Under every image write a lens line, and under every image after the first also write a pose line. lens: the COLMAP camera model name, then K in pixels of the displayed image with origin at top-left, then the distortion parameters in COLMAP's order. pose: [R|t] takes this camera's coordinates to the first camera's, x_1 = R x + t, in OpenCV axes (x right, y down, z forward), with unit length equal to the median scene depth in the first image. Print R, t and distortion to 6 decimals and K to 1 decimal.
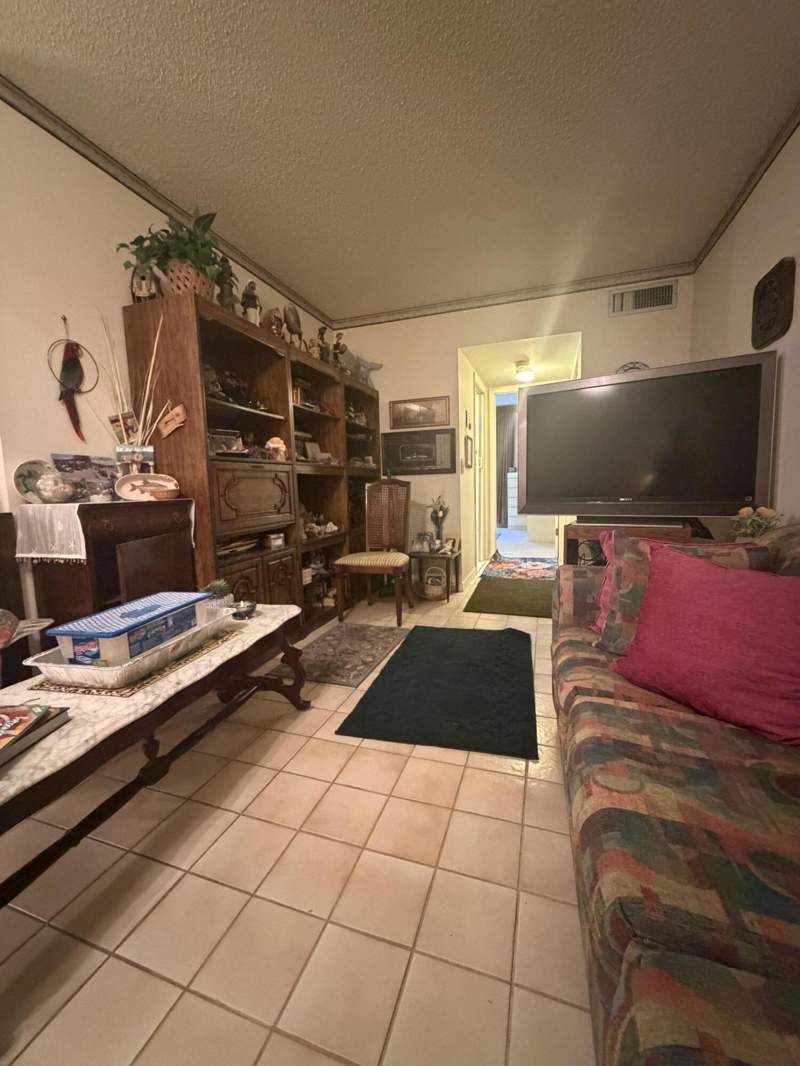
lens RADIAL K [[426.8, 0, 397.5], [0, 426.8, 531.0], [0, 0, 1]] dist [-0.000490, 0.000037]
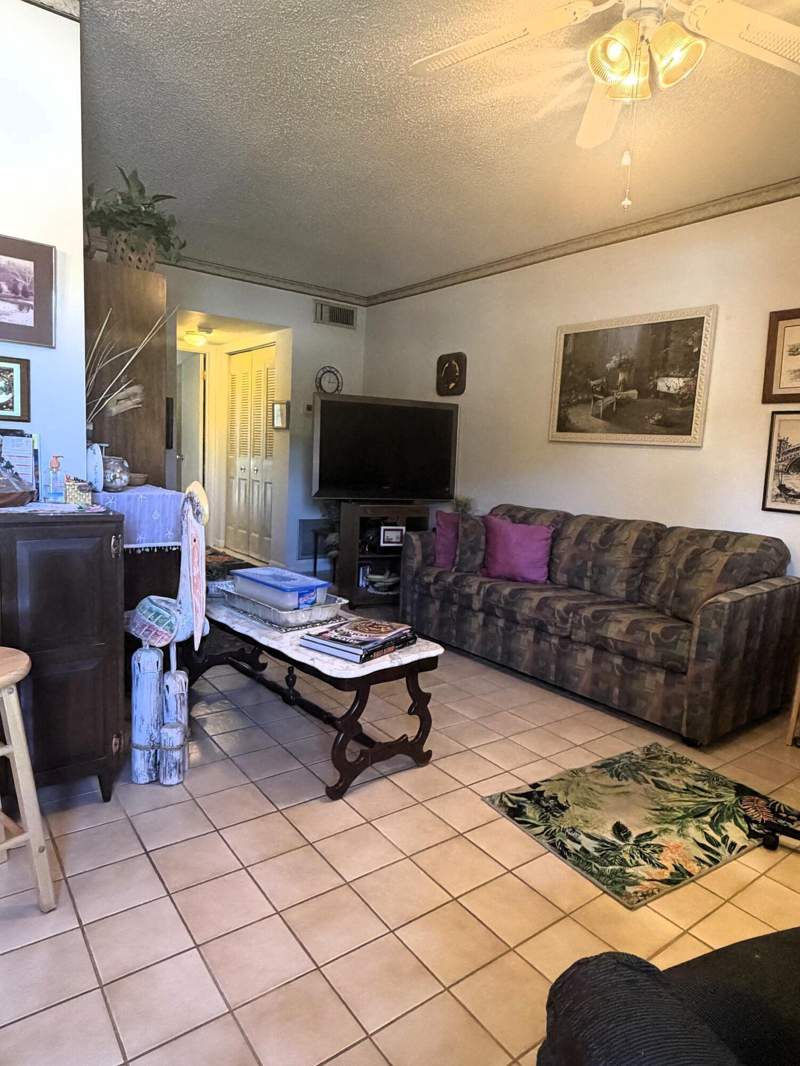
lens RADIAL K [[650.6, 0, 401.9], [0, 650.6, 533.9], [0, 0, 1]] dist [0.006047, -0.001001]
pose [[0.566509, -0.048686, 0.822616, -1.368033], [0.028550, 0.998813, 0.039452, -0.008383], [-0.823561, 0.001136, 0.567227, -0.283809]]
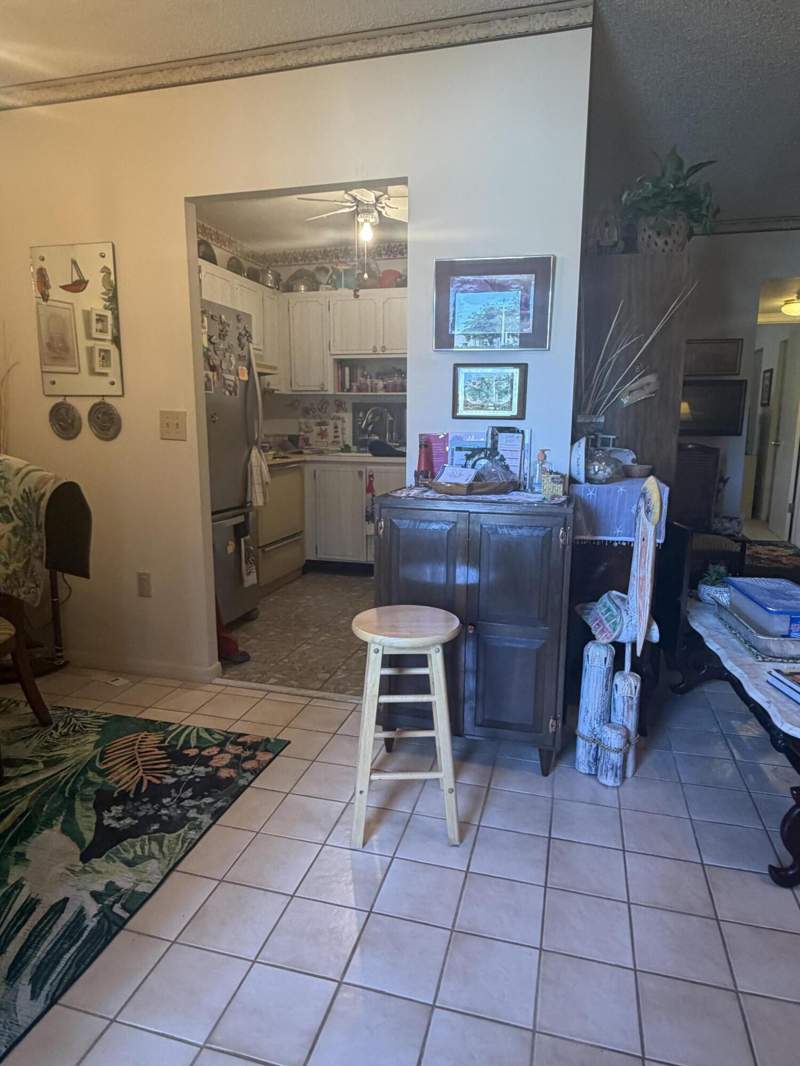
lens RADIAL K [[650.6, 0, 402.8], [0, 650.6, 532.5], [0, 0, 1]] dist [0.006047, -0.001001]
pose [[0.997279, 0.024316, 0.069587, -1.125056], [-0.028416, 0.997880, 0.058547, -0.023529], [-0.068016, -0.060365, 0.995856, -0.363533]]
